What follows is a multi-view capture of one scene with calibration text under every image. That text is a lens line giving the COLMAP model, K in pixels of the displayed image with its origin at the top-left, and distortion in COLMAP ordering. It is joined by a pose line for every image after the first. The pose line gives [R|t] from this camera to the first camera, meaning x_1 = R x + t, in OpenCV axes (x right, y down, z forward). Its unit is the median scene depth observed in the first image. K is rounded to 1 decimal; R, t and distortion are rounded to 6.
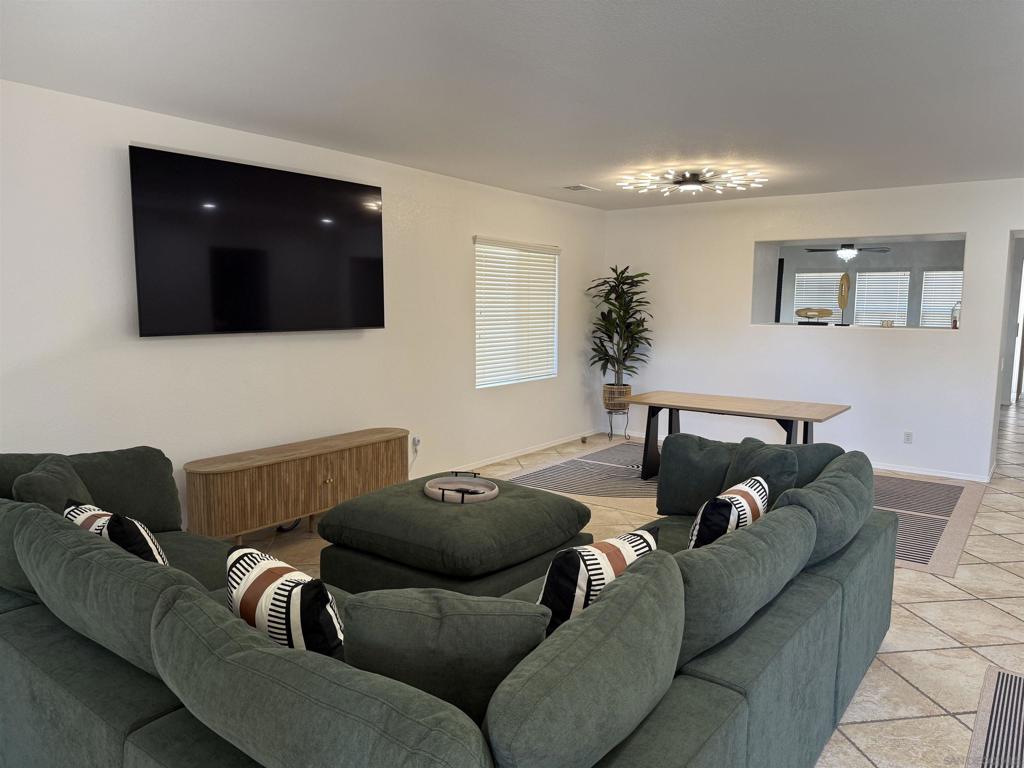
lens RADIAL K [[727.9, 0, 510.6], [0, 727.9, 385.8], [0, 0, 1]] dist [0.063497, -0.100219]
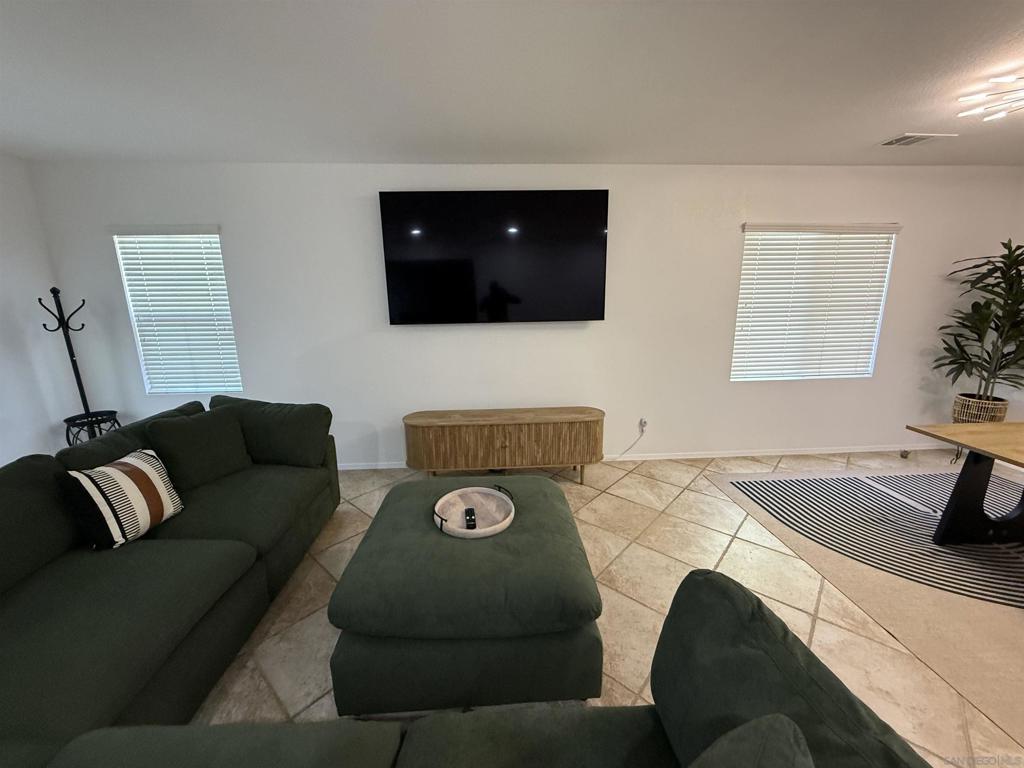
lens RADIAL K [[414.6, 0, 506.9], [0, 414.6, 377.8], [0, 0, 1]] dist [0.002132, 0.000368]
pose [[0.639400, 0.144733, -0.755129, 0.224676], [-0.069183, 0.988969, 0.130972, -0.064784], [0.765755, -0.031501, 0.642360, 0.475169]]
